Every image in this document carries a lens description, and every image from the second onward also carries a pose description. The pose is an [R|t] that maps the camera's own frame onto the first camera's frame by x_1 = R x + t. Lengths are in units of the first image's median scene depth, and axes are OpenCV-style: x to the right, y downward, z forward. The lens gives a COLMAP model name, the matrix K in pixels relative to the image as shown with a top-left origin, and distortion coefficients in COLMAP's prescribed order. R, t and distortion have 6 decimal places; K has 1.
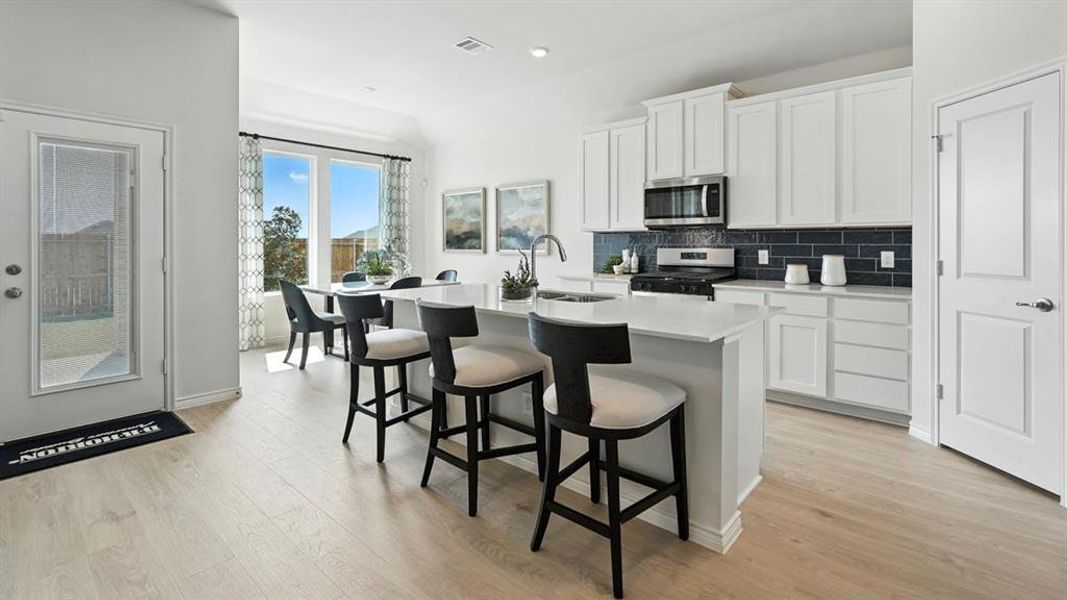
lens RADIAL K [[478.6, 0, 530.4], [0, 478.6, 246.2], [0, 0, 1]] dist [-0.009508, 0.006129]
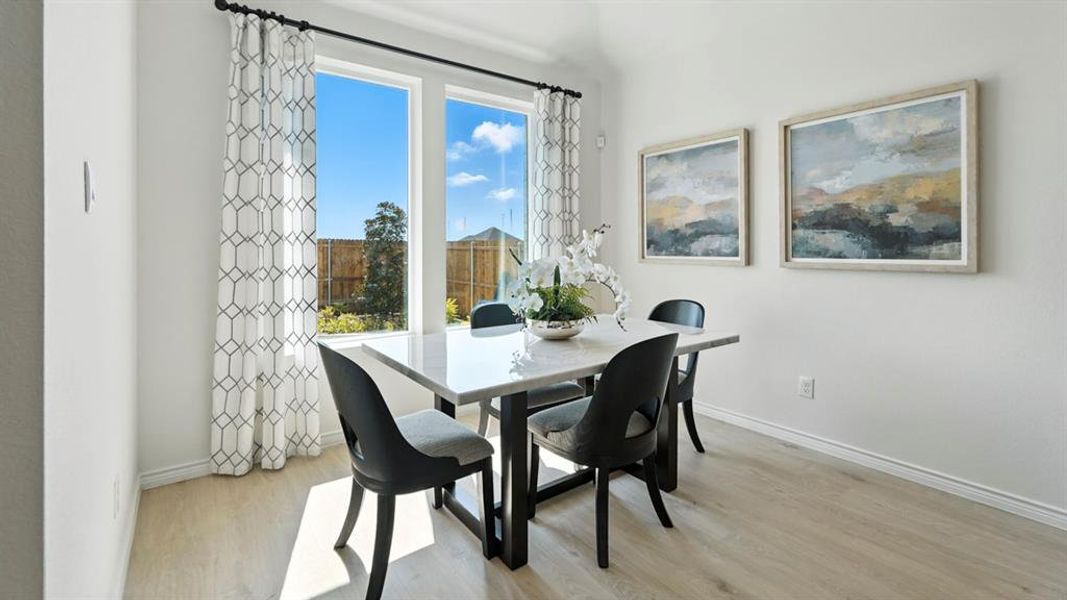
lens RADIAL K [[478.6, 0, 533.6], [0, 478.6, 253.7], [0, 0, 1]] dist [-0.009508, 0.006129]
pose [[0.979064, 0.001586, -0.203546, -0.269850], [-0.000458, 0.999984, 0.005589, 0.001063], [0.203552, -0.005378, 0.979049, 0.628103]]
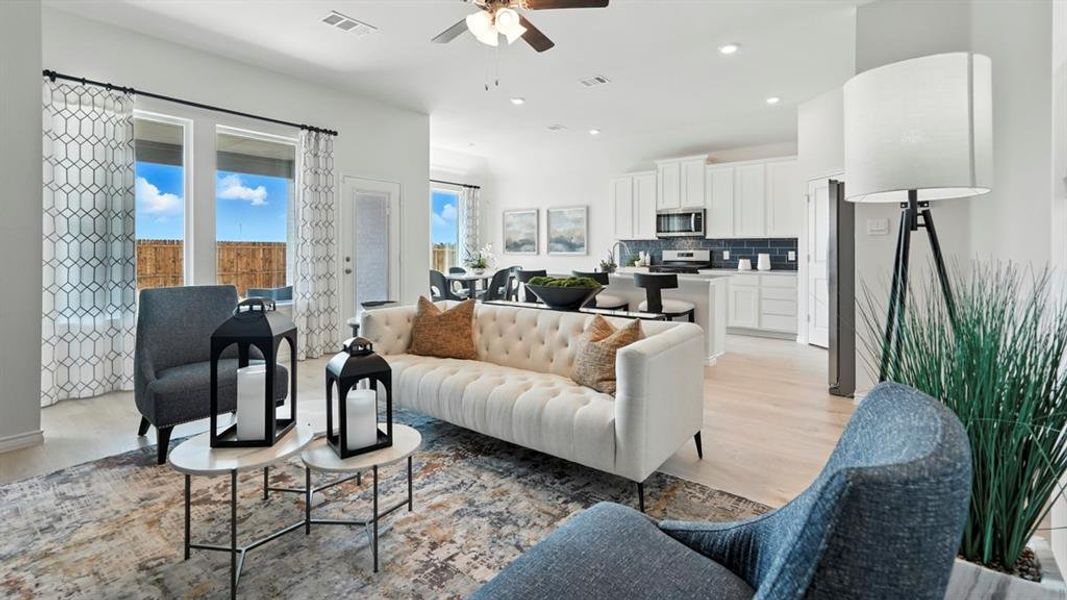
lens RADIAL K [[478.6, 0, 527.3], [0, 478.6, 253.1], [0, 0, 1]] dist [-0.009508, 0.006129]
pose [[0.998581, 0.002682, 0.053180, -0.263365], [-0.002597, 0.999995, -0.001675, 0.016440], [-0.053184, 0.001534, 0.998584, -0.561282]]
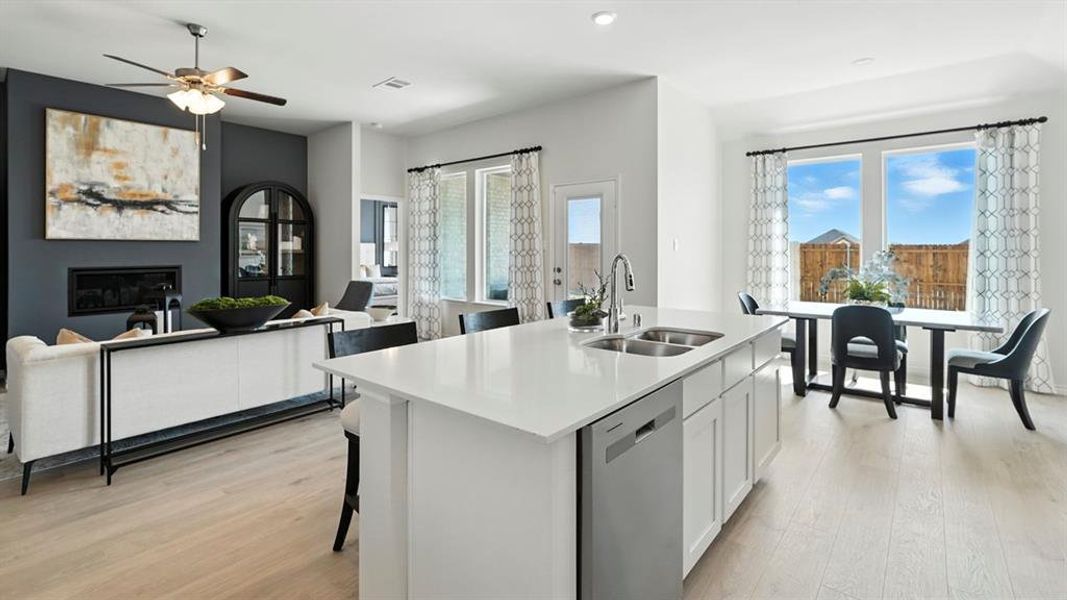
lens RADIAL K [[478.6, 0, 525.7], [0, 478.6, 248.2], [0, 0, 1]] dist [-0.009508, 0.006129]
pose [[0.022771, -0.000809, -0.999740, 0.473340], [-0.006537, 0.999978, -0.000958, -0.019306], [0.999719, 0.006557, 0.022766, 0.475614]]
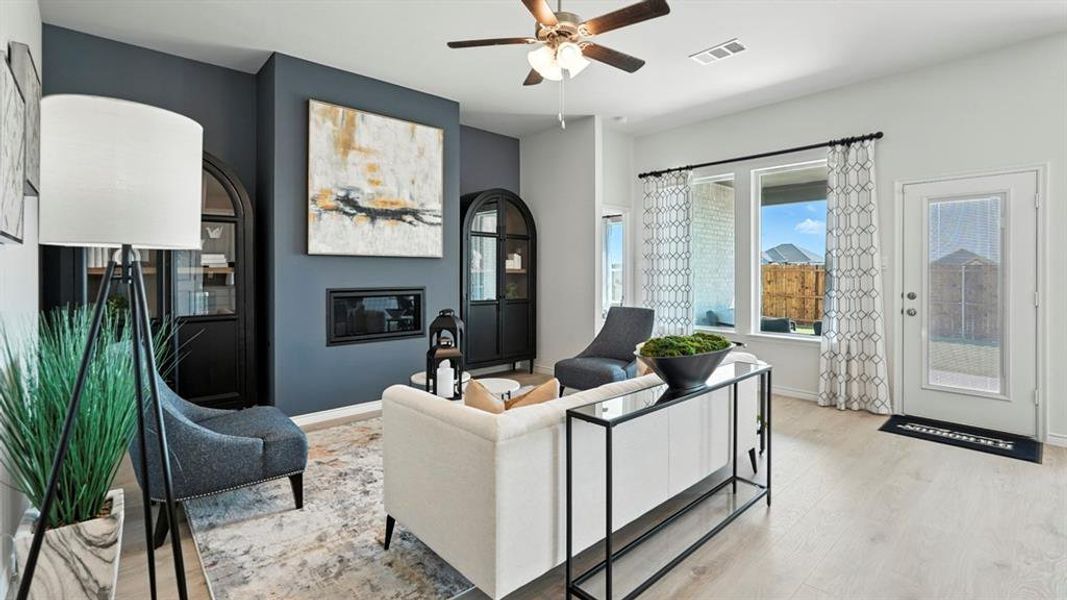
lens RADIAL K [[478.6, 0, 527.3], [0, 478.6, 273.4], [0, 0, 1]] dist [-0.009508, 0.006129]
pose [[-0.108650, 0.005215, -0.994066, 0.265431], [-0.009701, 0.999933, 0.006307, -0.008756], [0.994033, 0.010329, -0.108592, 0.007608]]
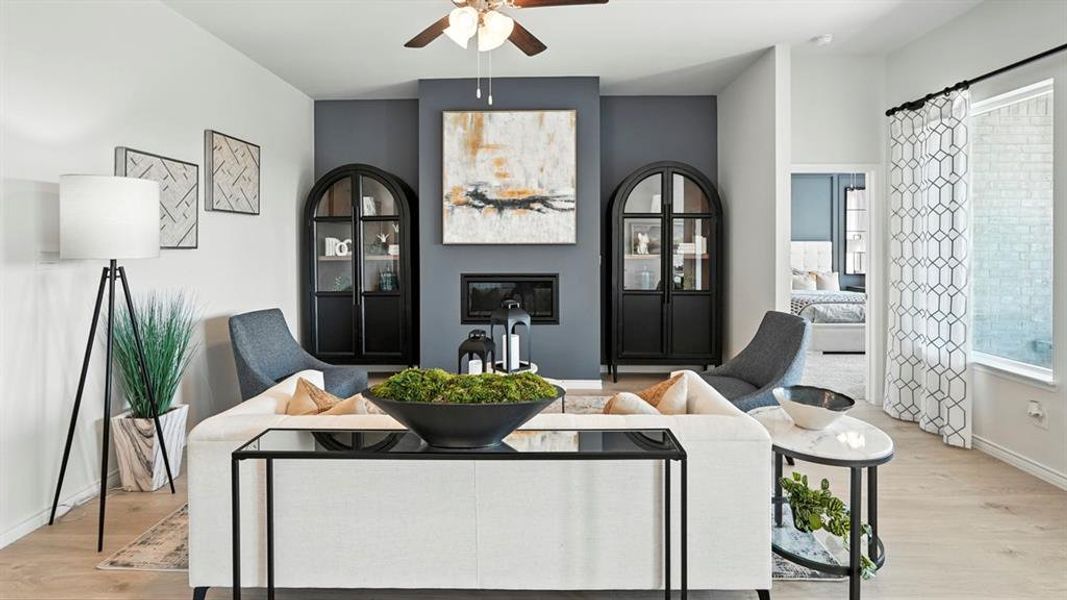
lens RADIAL K [[478.6, 0, 531.8], [0, 478.6, 245.0], [0, 0, 1]] dist [-0.009508, 0.006129]
pose [[-0.760566, 0.005327, -0.649238, -0.007194], [-0.000960, 0.999956, 0.009330, -0.038860], [0.649260, 0.007719, -0.760528, 0.373950]]
